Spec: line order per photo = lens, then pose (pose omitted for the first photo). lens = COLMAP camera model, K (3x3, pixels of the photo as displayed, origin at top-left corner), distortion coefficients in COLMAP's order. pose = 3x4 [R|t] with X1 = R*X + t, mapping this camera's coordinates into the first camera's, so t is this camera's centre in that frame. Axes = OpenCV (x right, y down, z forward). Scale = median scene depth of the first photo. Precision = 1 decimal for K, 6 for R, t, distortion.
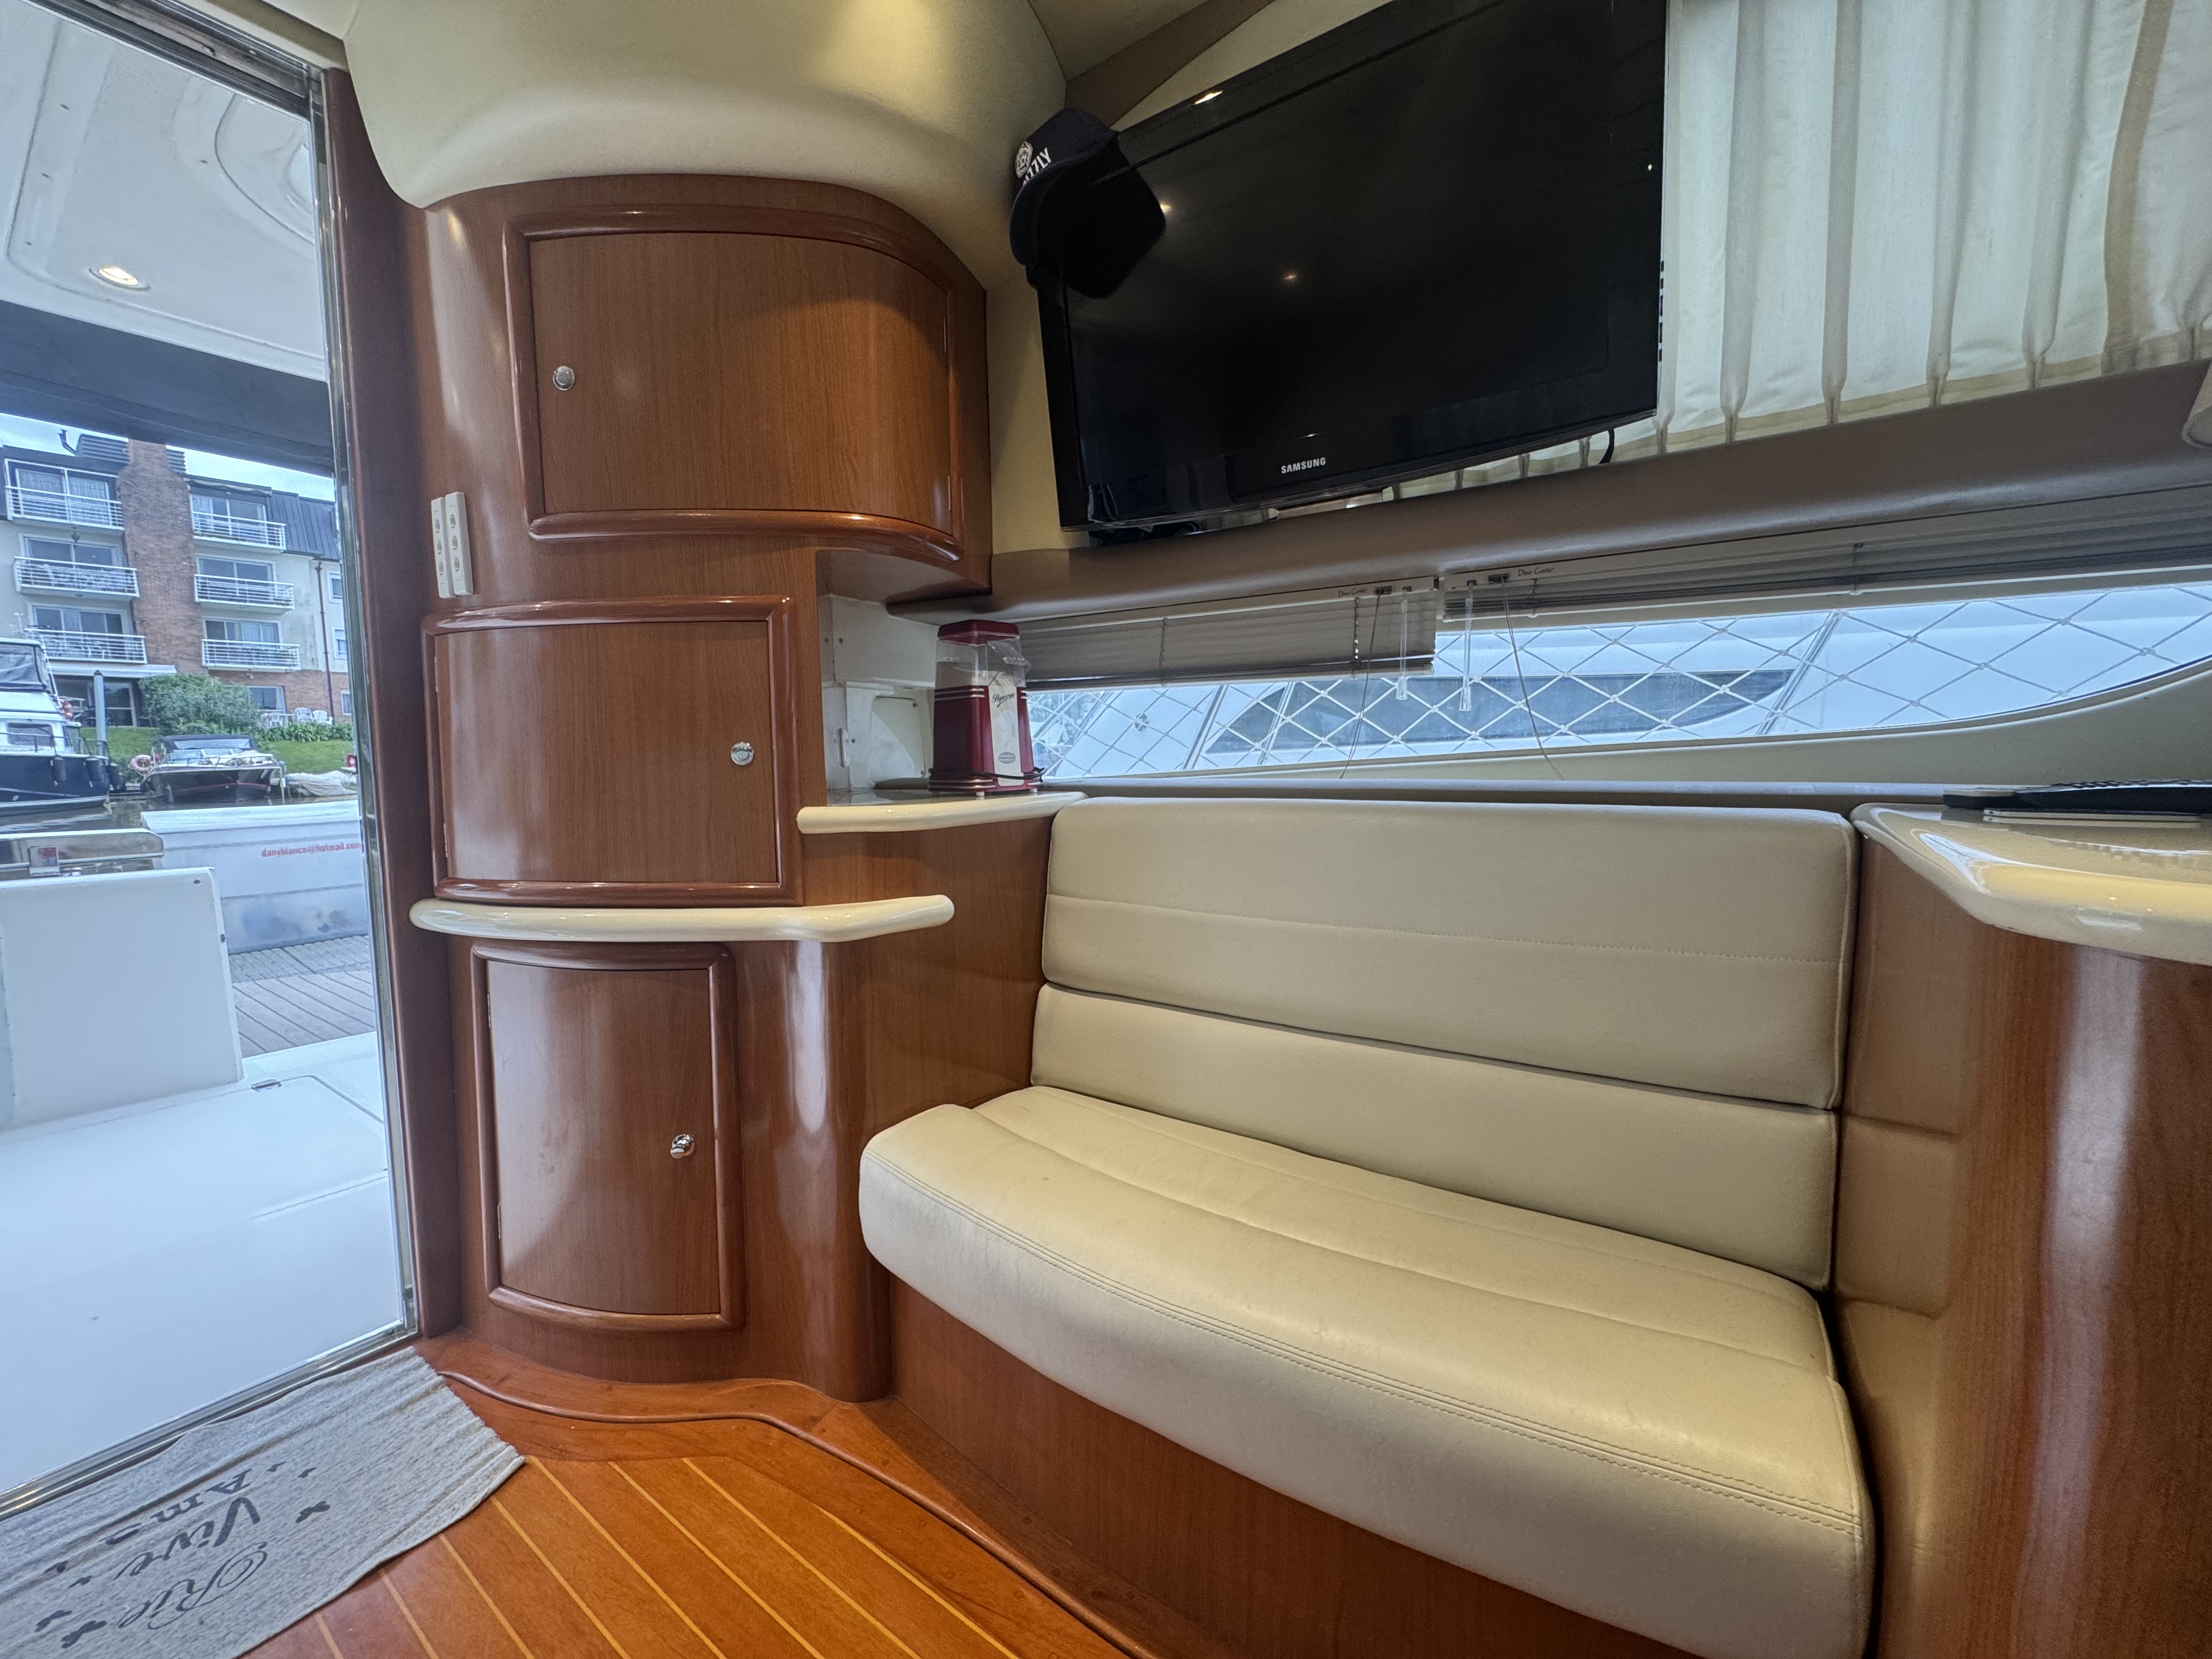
lens RADIAL K [[877.6, 0, 1102.0], [0, 877.6, 829.4], [0, 0, 1]] dist [-0.007743, 0.000734]
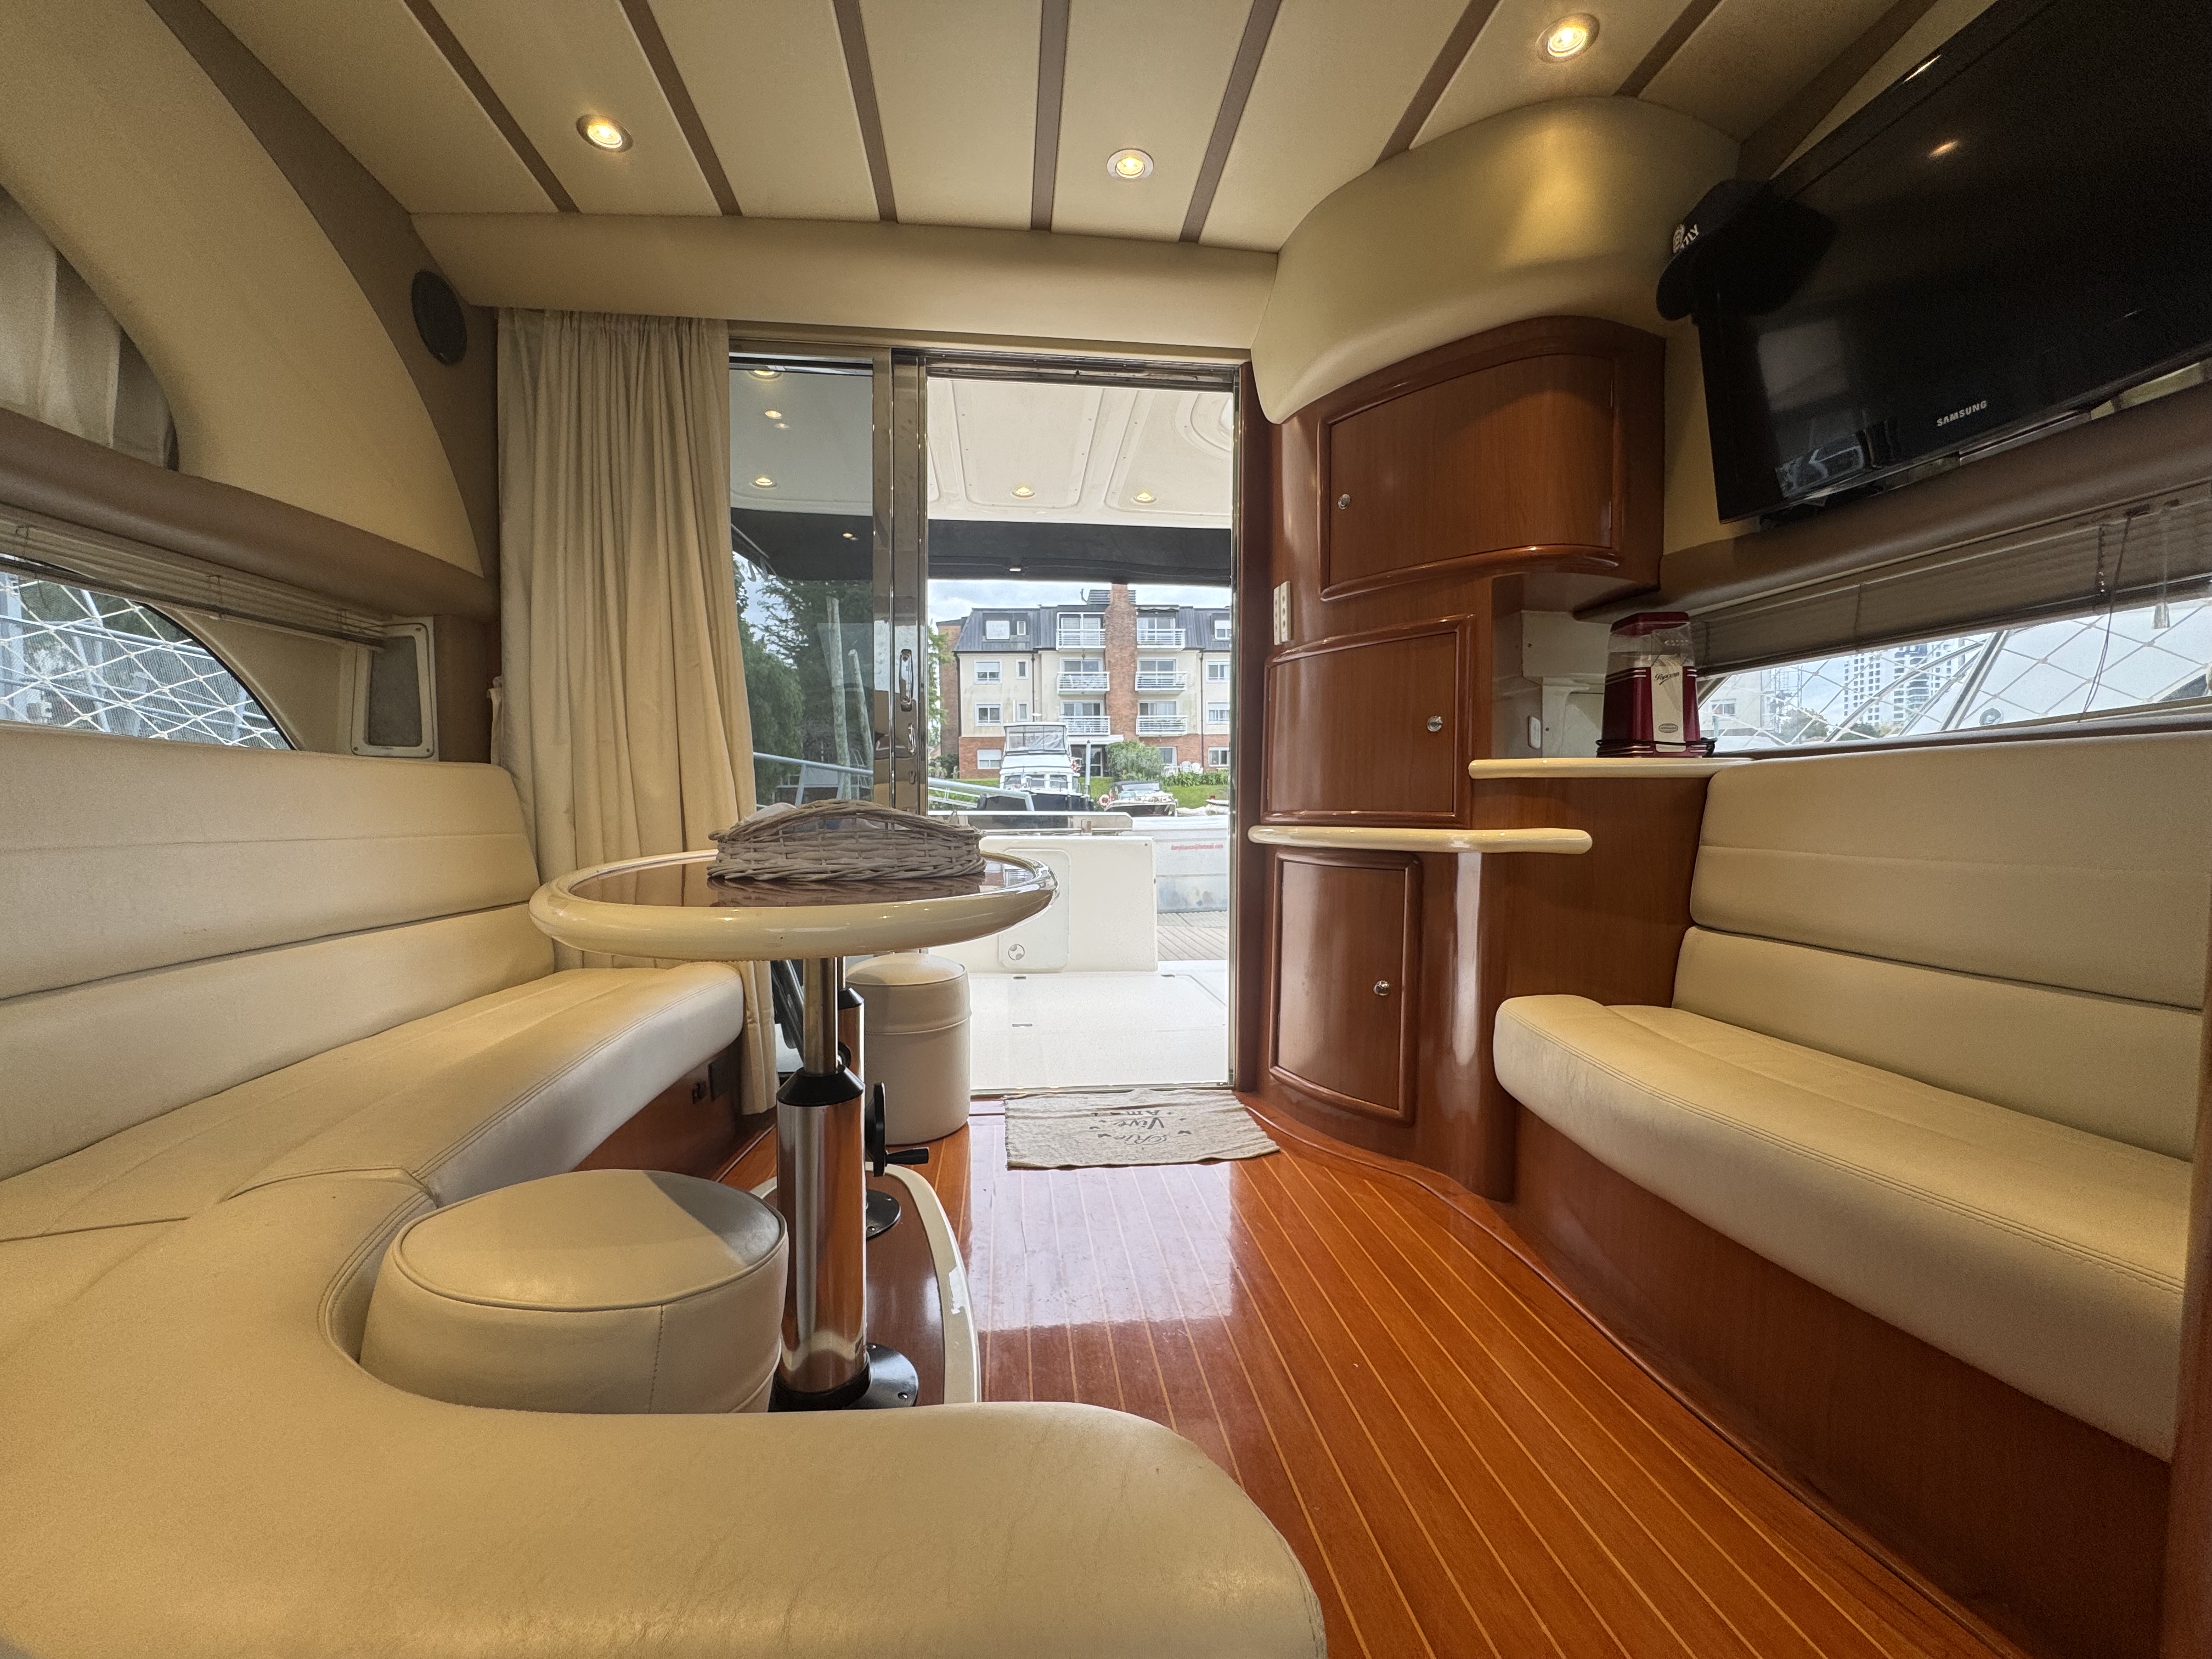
lens RADIAL K [[877.6, 0, 1106.2], [0, 877.6, 846.7], [0, 0, 1]] dist [-0.007743, 0.000734]
pose [[0.677251, 0.044333, -0.734415, 0.291166], [-0.069166, 0.997599, -0.003562, 0.154779], [0.732494, 0.053209, 0.678691, -0.377965]]
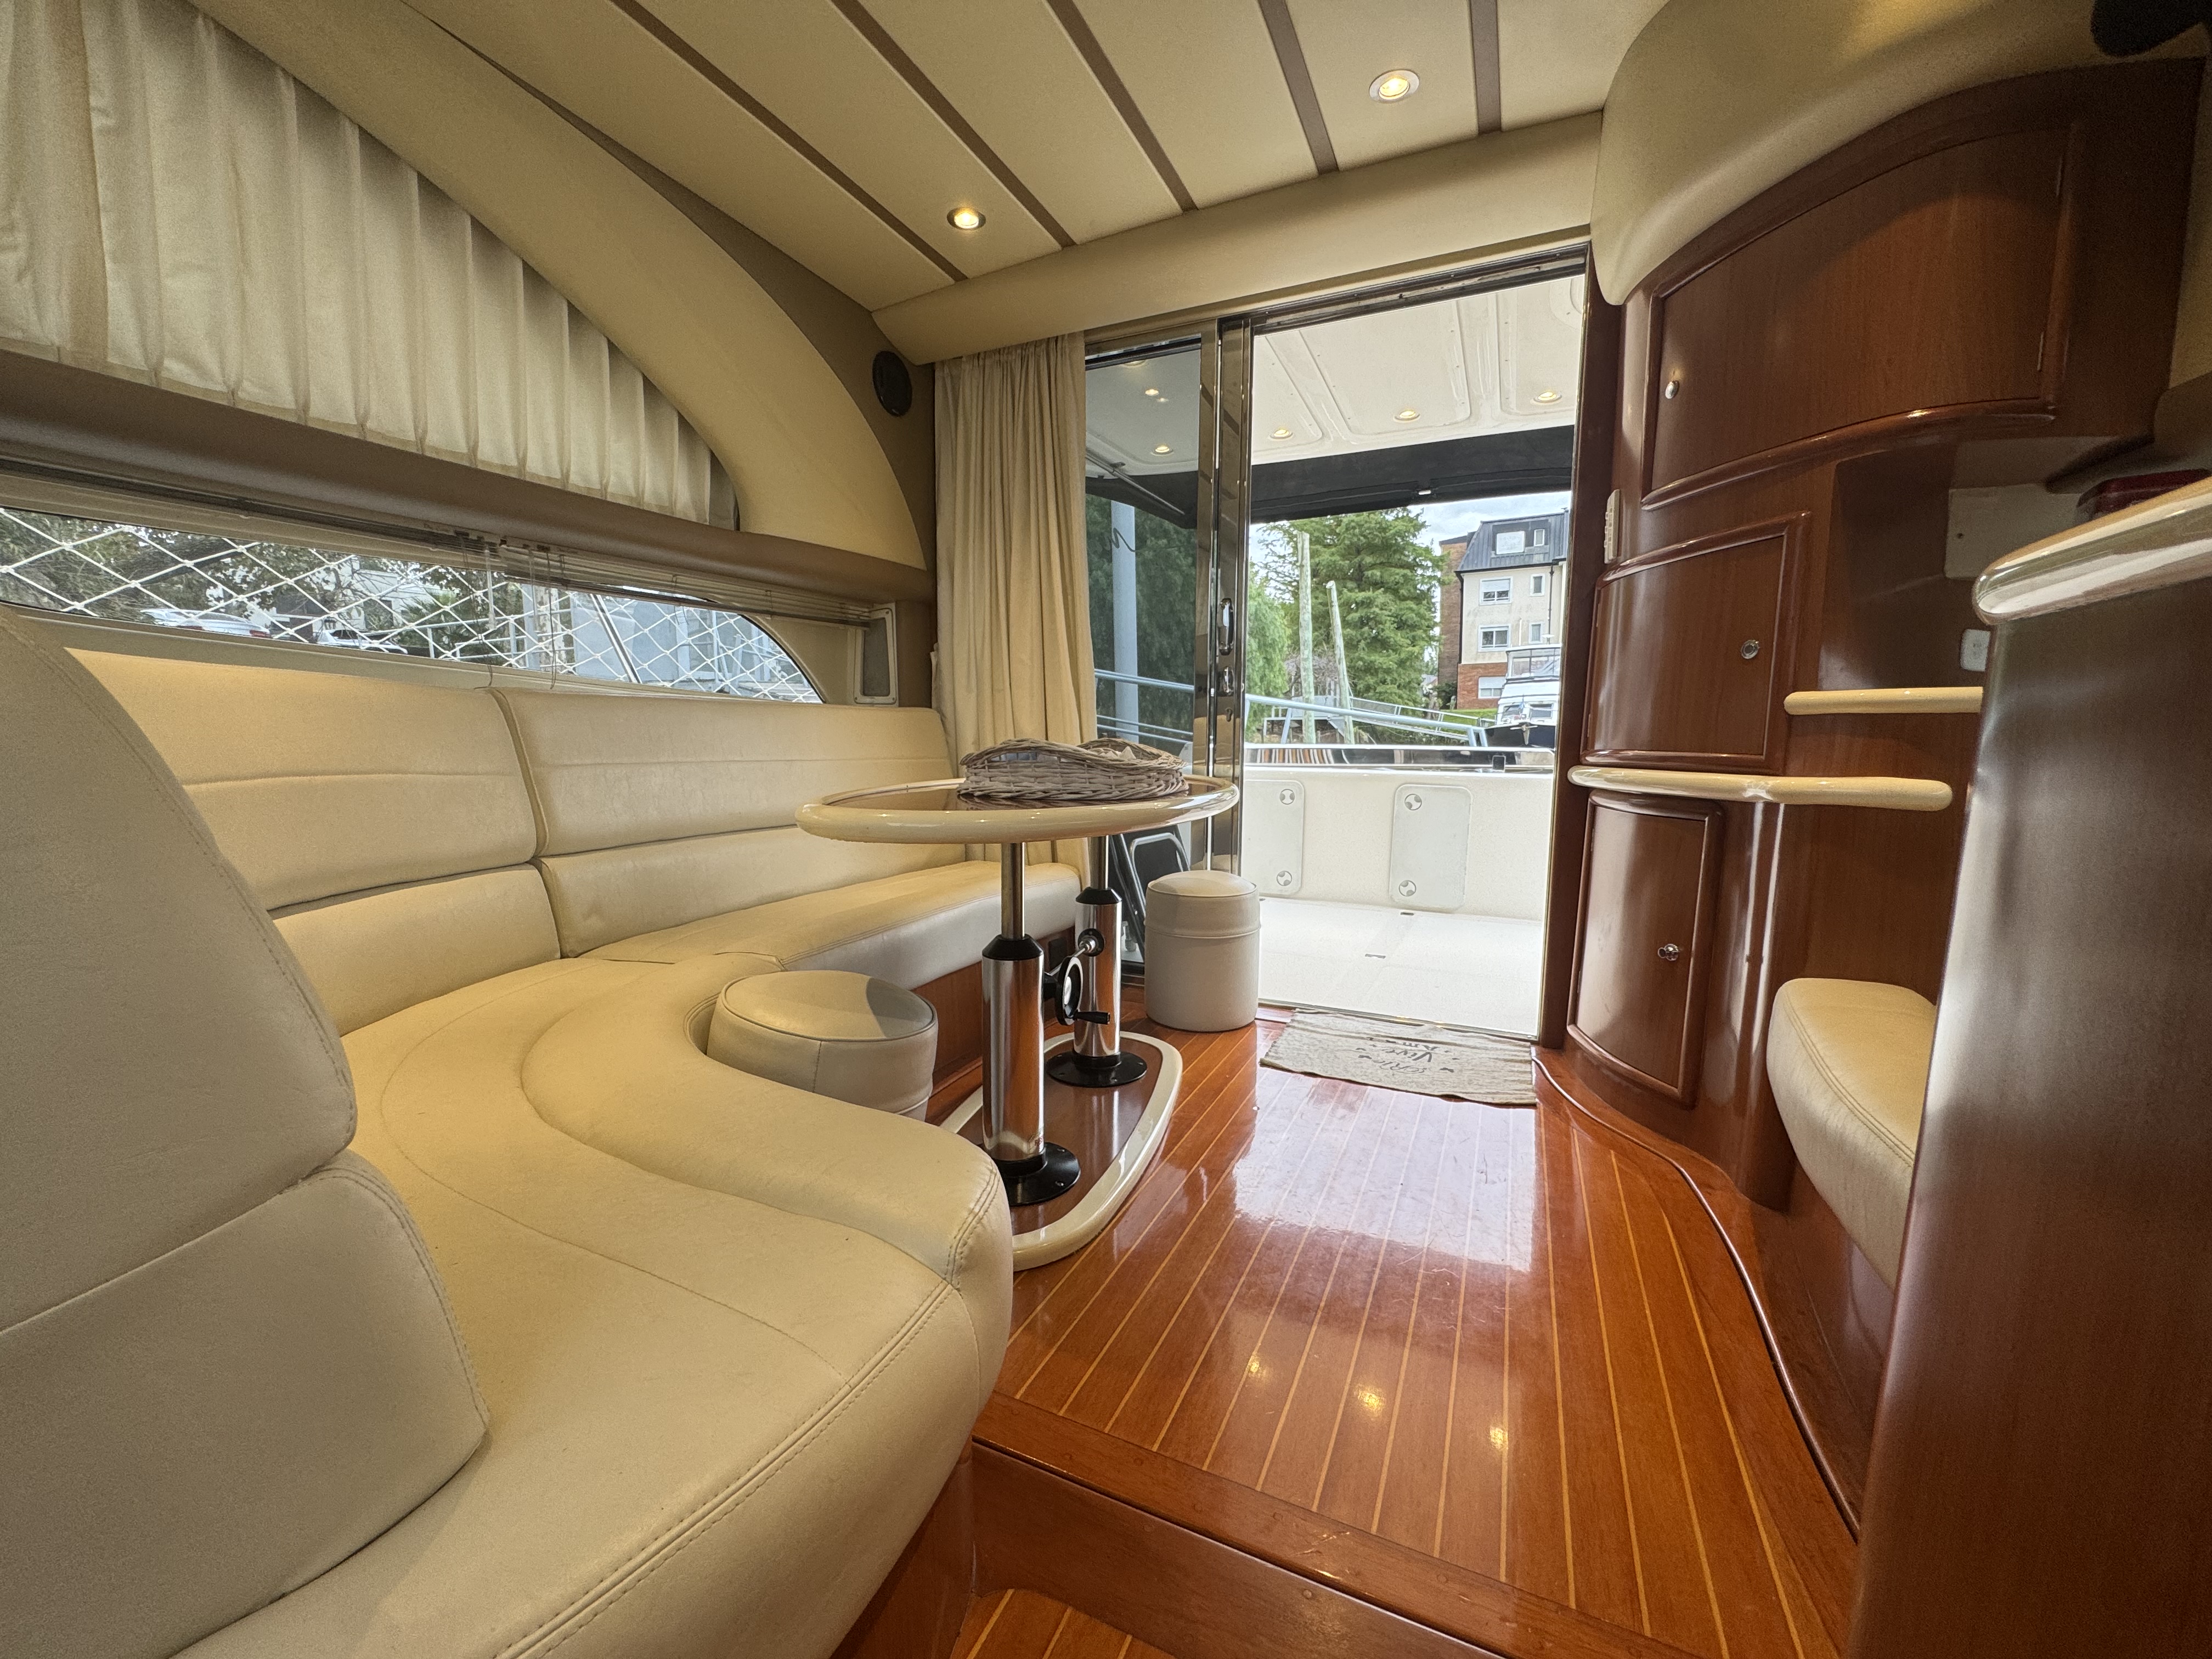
lens RADIAL K [[877.6, 0, 1111.3], [0, 877.6, 852.4], [0, 0, 1]] dist [-0.007743, 0.000734]
pose [[0.195286, 0.139926, -0.970713, 0.622094], [-0.090759, 0.988101, 0.124173, 0.120418], [0.976538, 0.063852, 0.205662, -0.120248]]
